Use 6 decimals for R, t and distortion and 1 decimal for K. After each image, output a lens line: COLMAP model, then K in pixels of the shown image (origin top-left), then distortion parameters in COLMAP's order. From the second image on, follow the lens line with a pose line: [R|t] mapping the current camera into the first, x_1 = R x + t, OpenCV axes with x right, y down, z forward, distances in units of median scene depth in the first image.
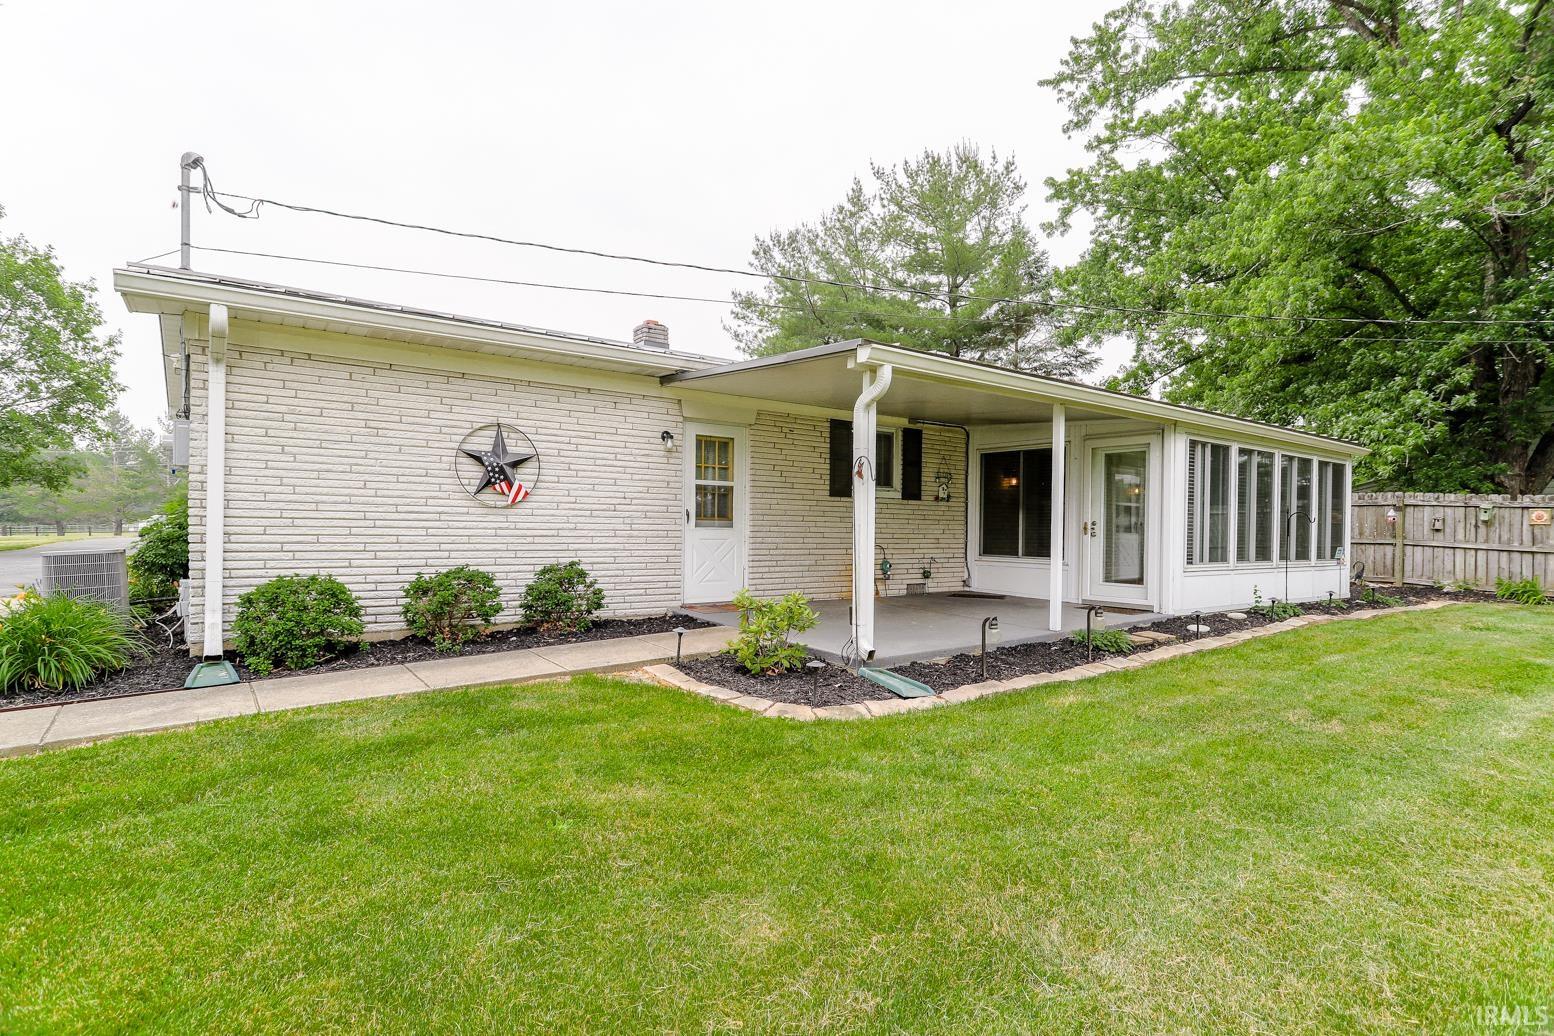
lens RADIAL K [[766.3, 0, 777.0], [0, 766.3, 518.0], [0, 0, 1]] dist [-0.000164, 0.000172]
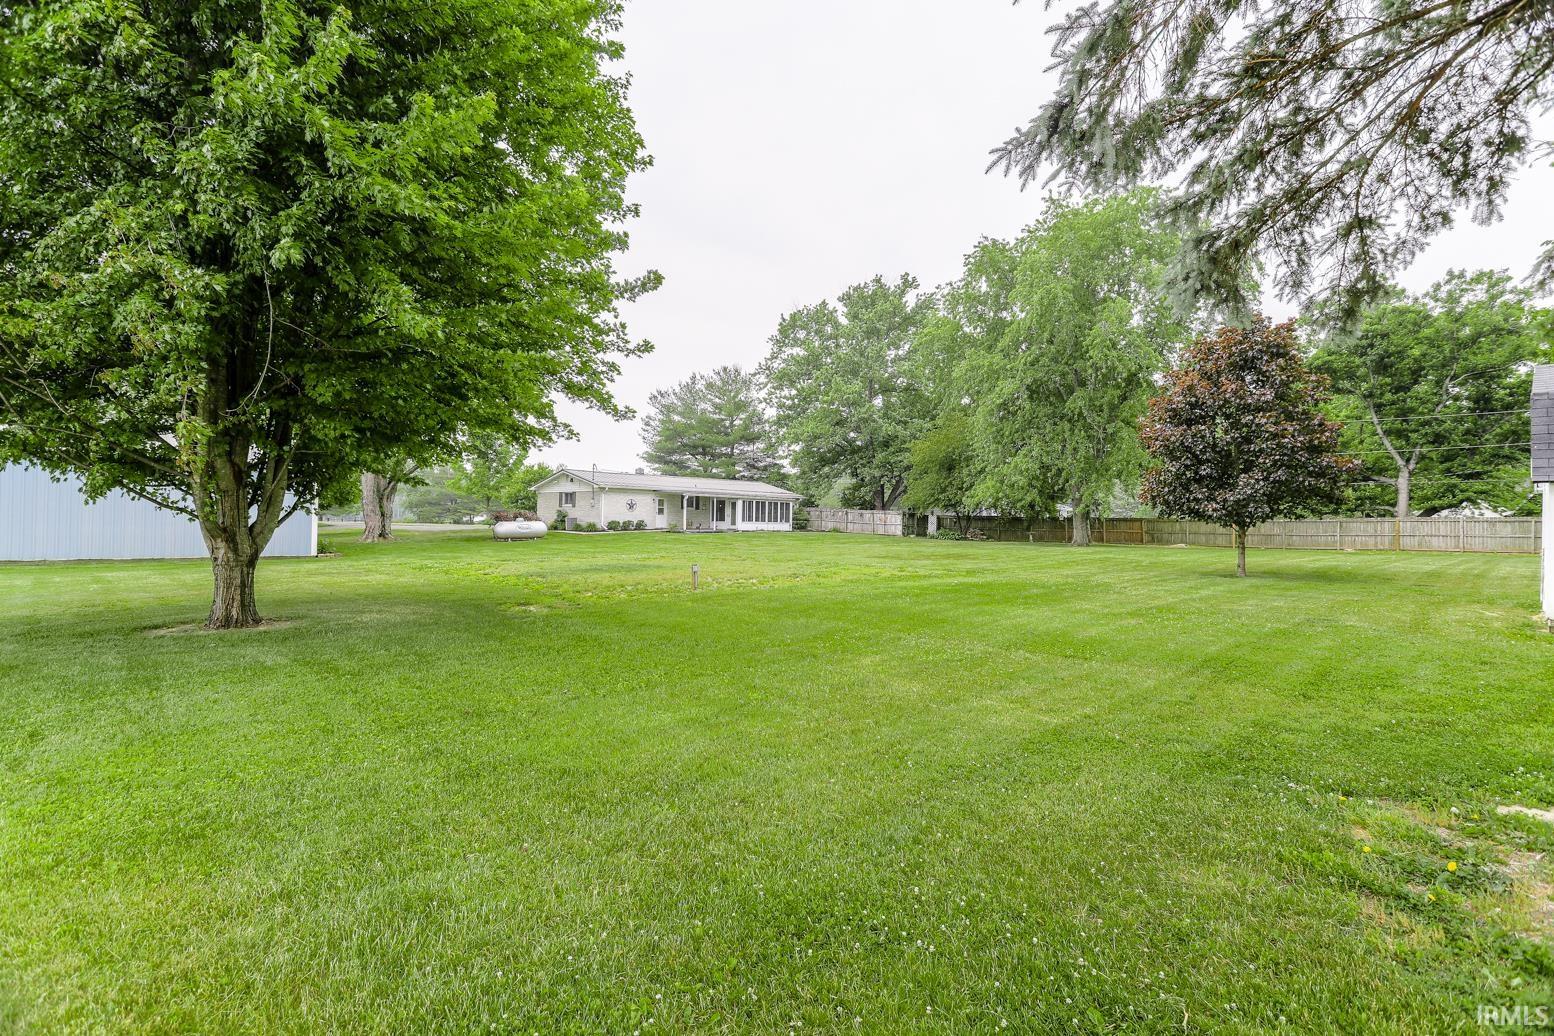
lens RADIAL K [[766.3, 0, 777.0], [0, 766.3, 518.0], [0, 0, 1]] dist [-0.000164, 0.000172]
pose [[0.982959, 0.002281, 0.183810, -0.255034], [-0.003886, 0.999957, 0.008372, -0.013944], [-0.183783, -0.008943, 0.982926, -4.493442]]
